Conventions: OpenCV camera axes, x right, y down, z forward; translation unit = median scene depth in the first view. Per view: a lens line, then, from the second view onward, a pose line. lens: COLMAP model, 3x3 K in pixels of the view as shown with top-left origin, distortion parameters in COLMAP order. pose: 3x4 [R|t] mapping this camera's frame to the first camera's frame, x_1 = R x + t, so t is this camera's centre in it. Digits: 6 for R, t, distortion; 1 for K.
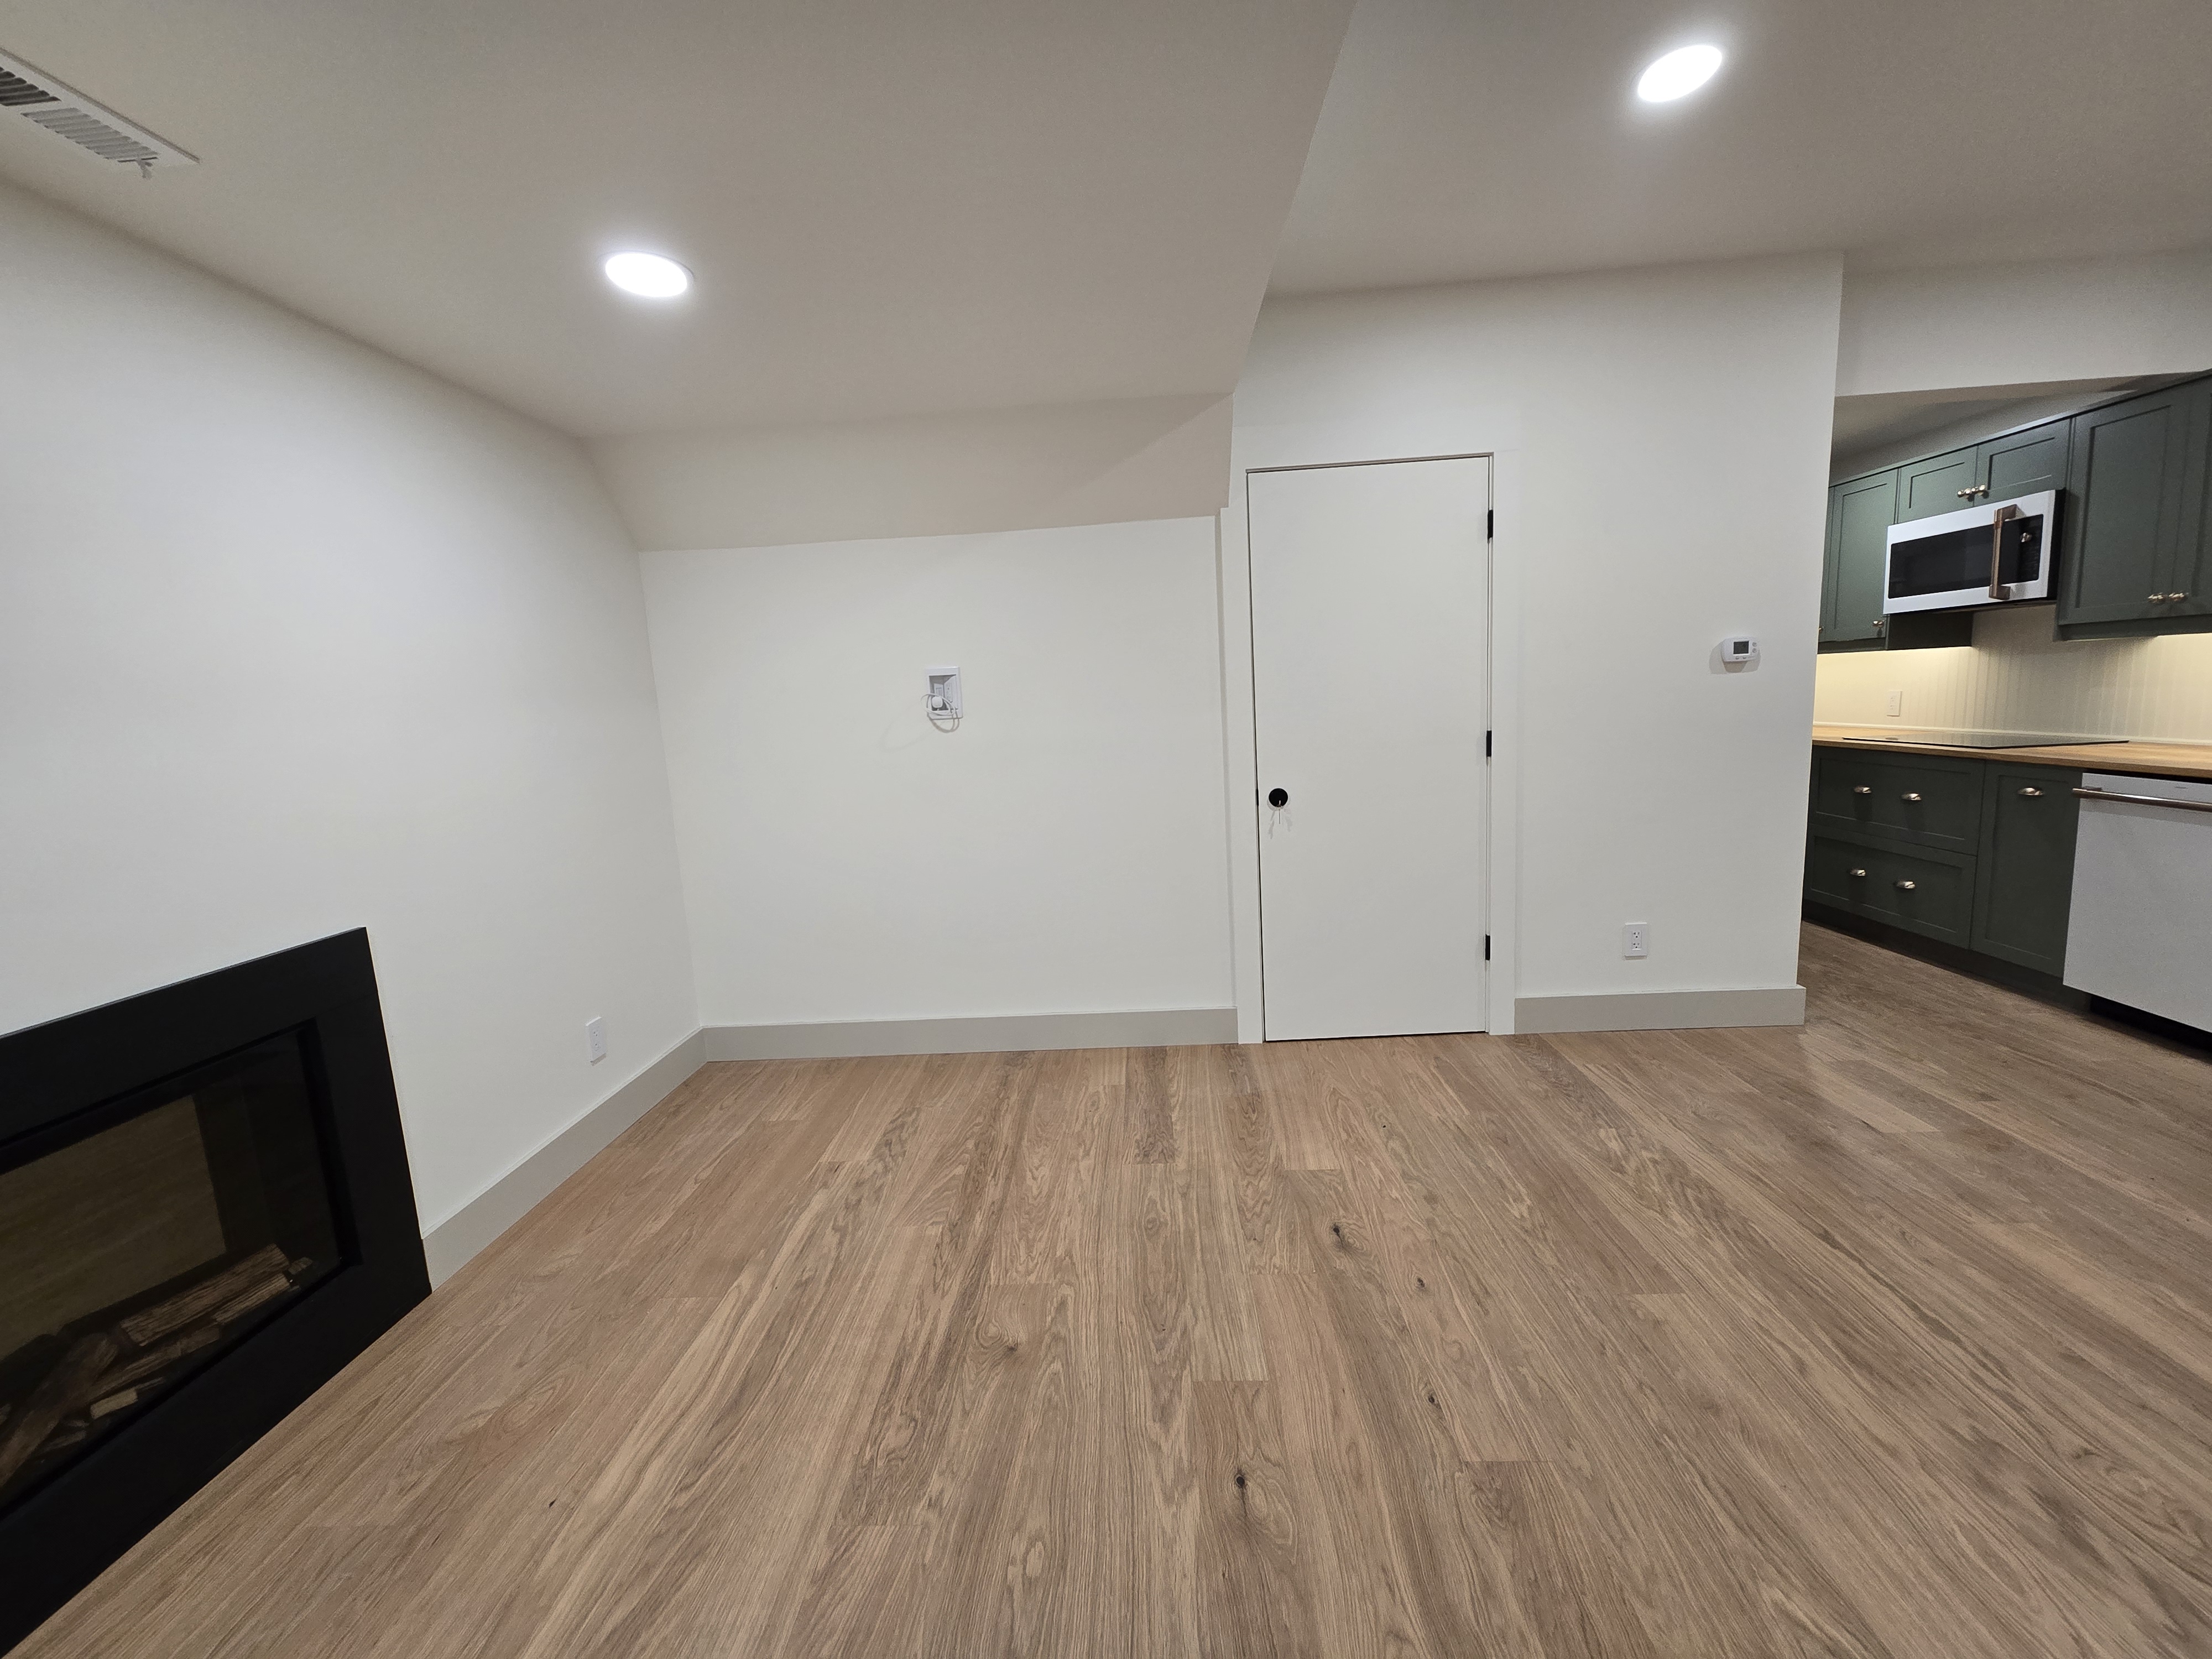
lens RADIAL K [[902.3, 0, 1101.4], [0, 902.3, 824.4], [0, 0, 1]] dist [-0.000102, 0.001985]
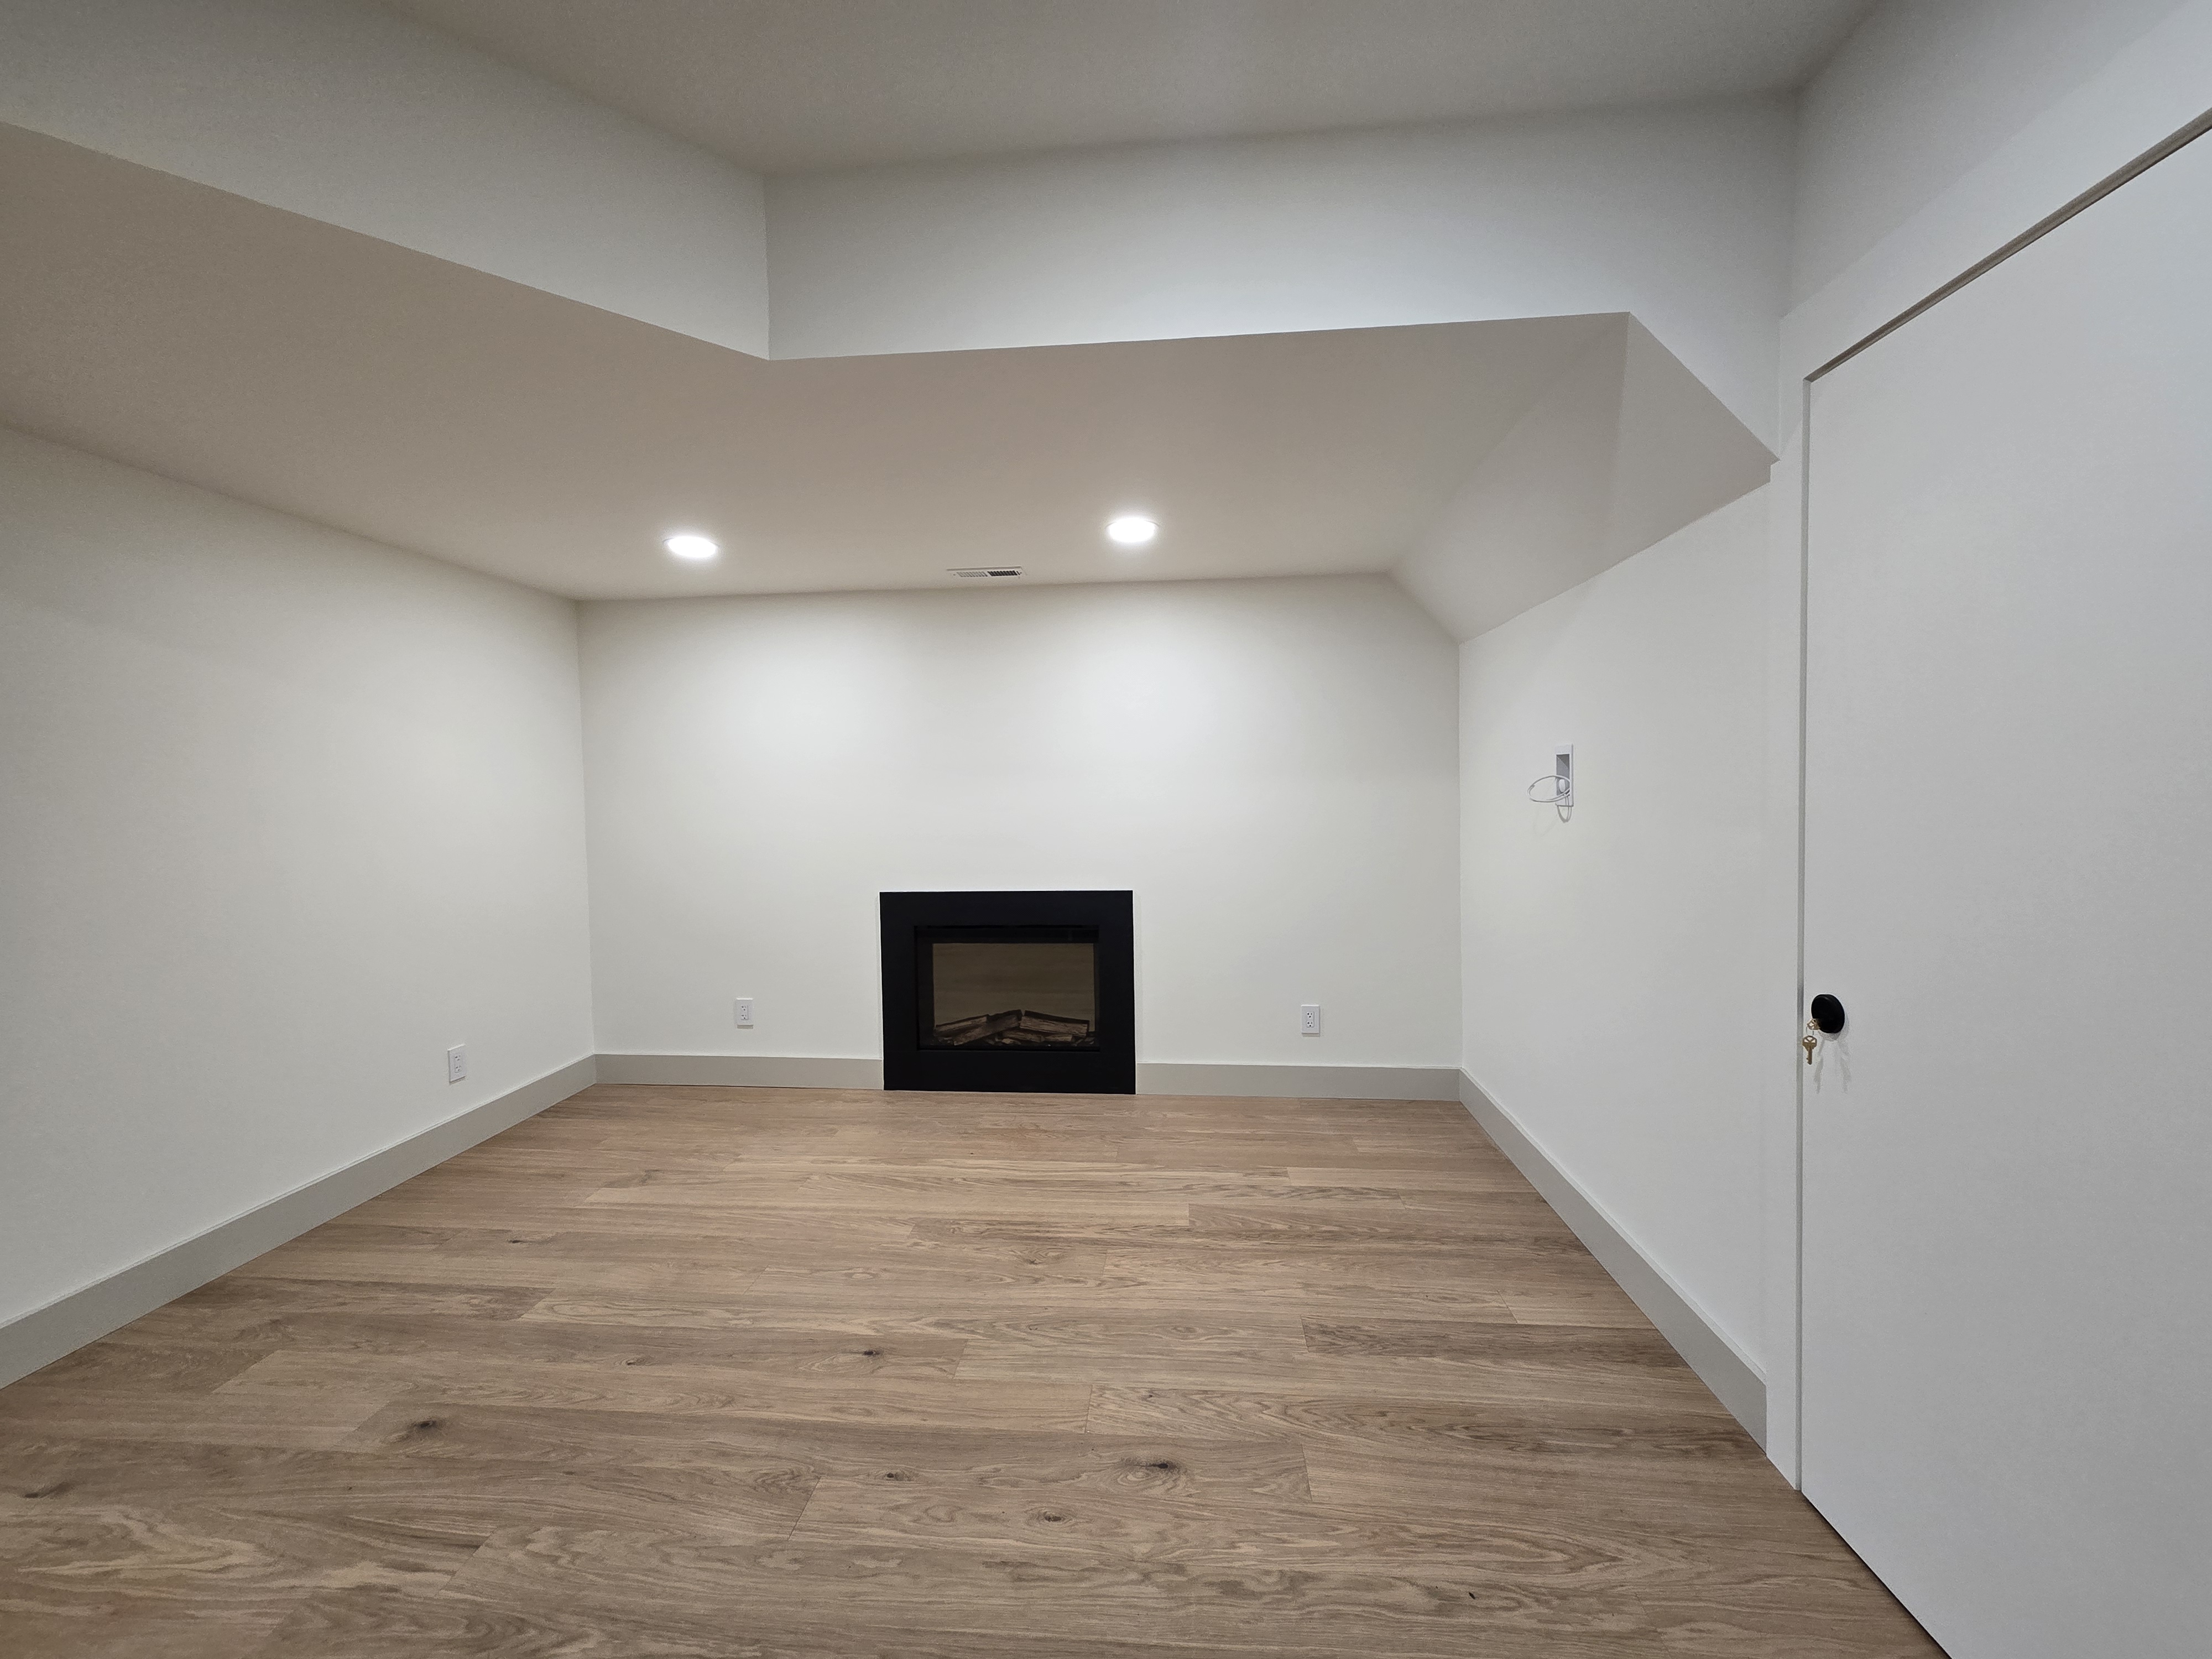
lens RADIAL K [[902.3, 0, 1101.4], [0, 902.3, 824.4], [0, 0, 1]] dist [-0.000102, 0.001985]
pose [[-0.045408, 0.092643, -0.994663, 0.806444], [-0.124416, 0.987414, 0.097648, -0.151499], [0.991191, 0.128186, -0.033310, 0.713633]]
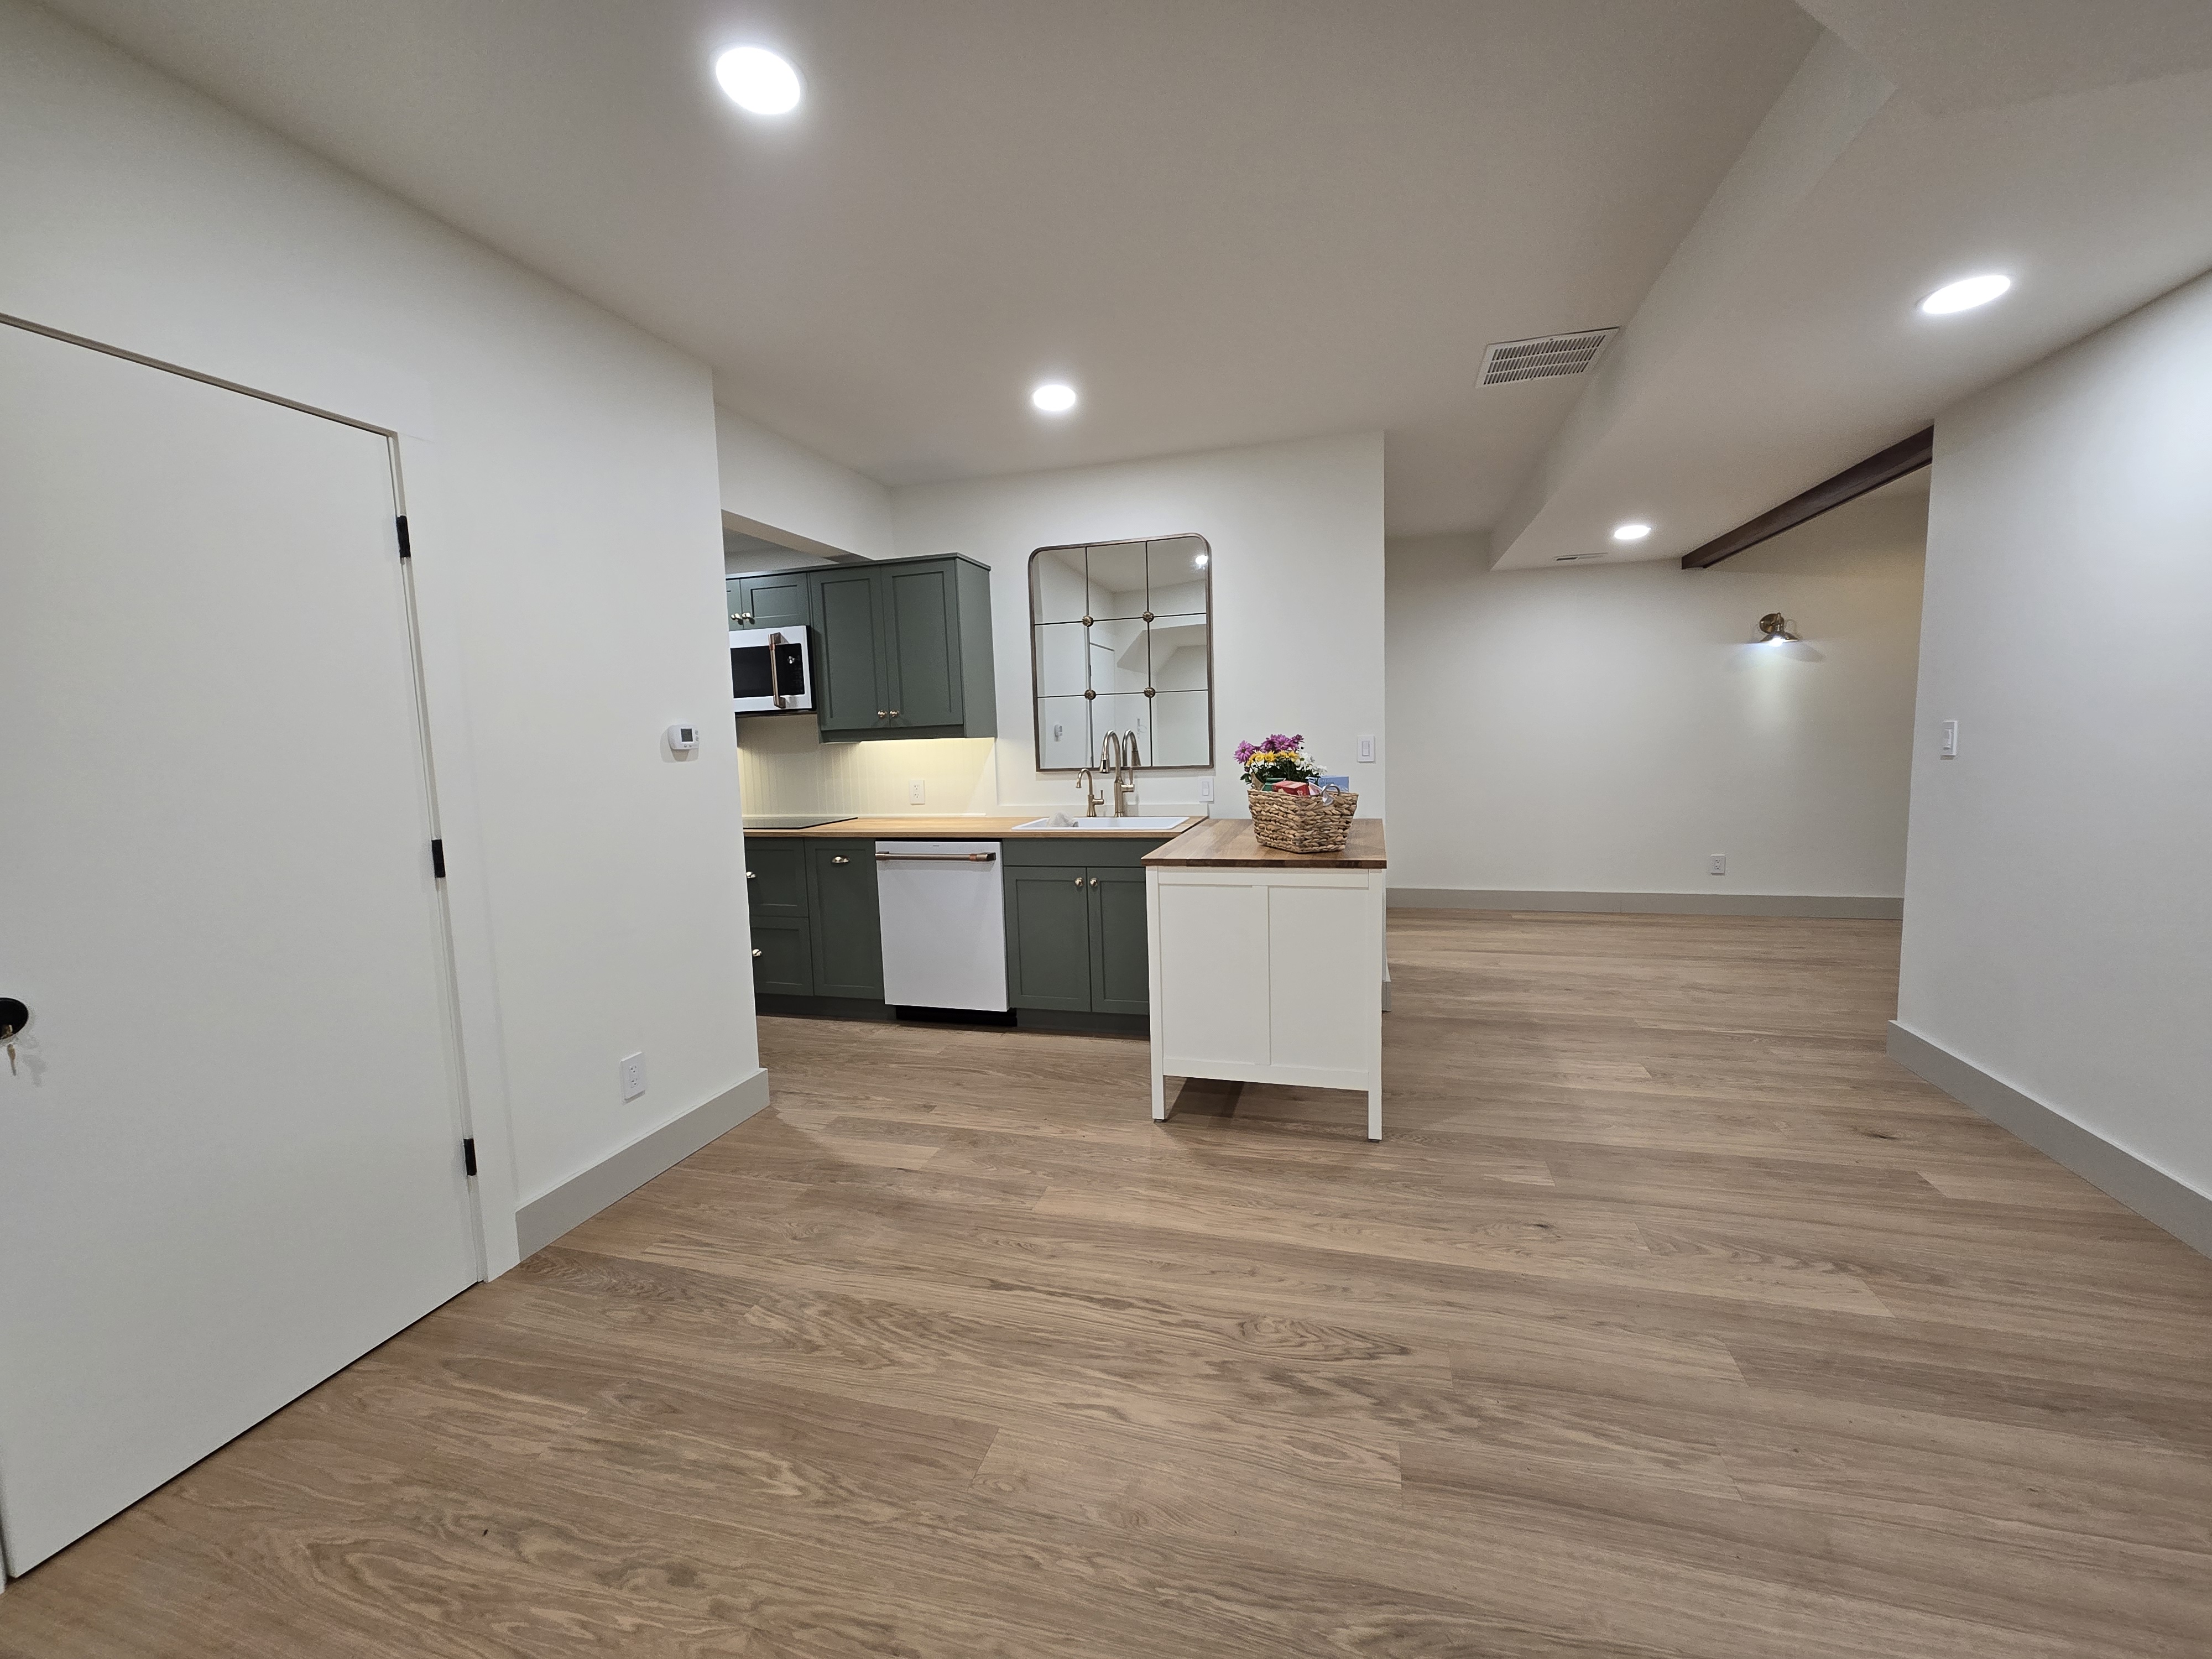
lens RADIAL K [[902.3, 0, 1101.4], [0, 902.3, 824.4], [0, 0, 1]] dist [-0.000102, 0.001985]
pose [[0.237003, -0.049761, 0.970234, -0.123011], [0.159214, 0.987174, 0.011738, -0.050113], [-0.958374, 0.151693, 0.241886, 0.409328]]
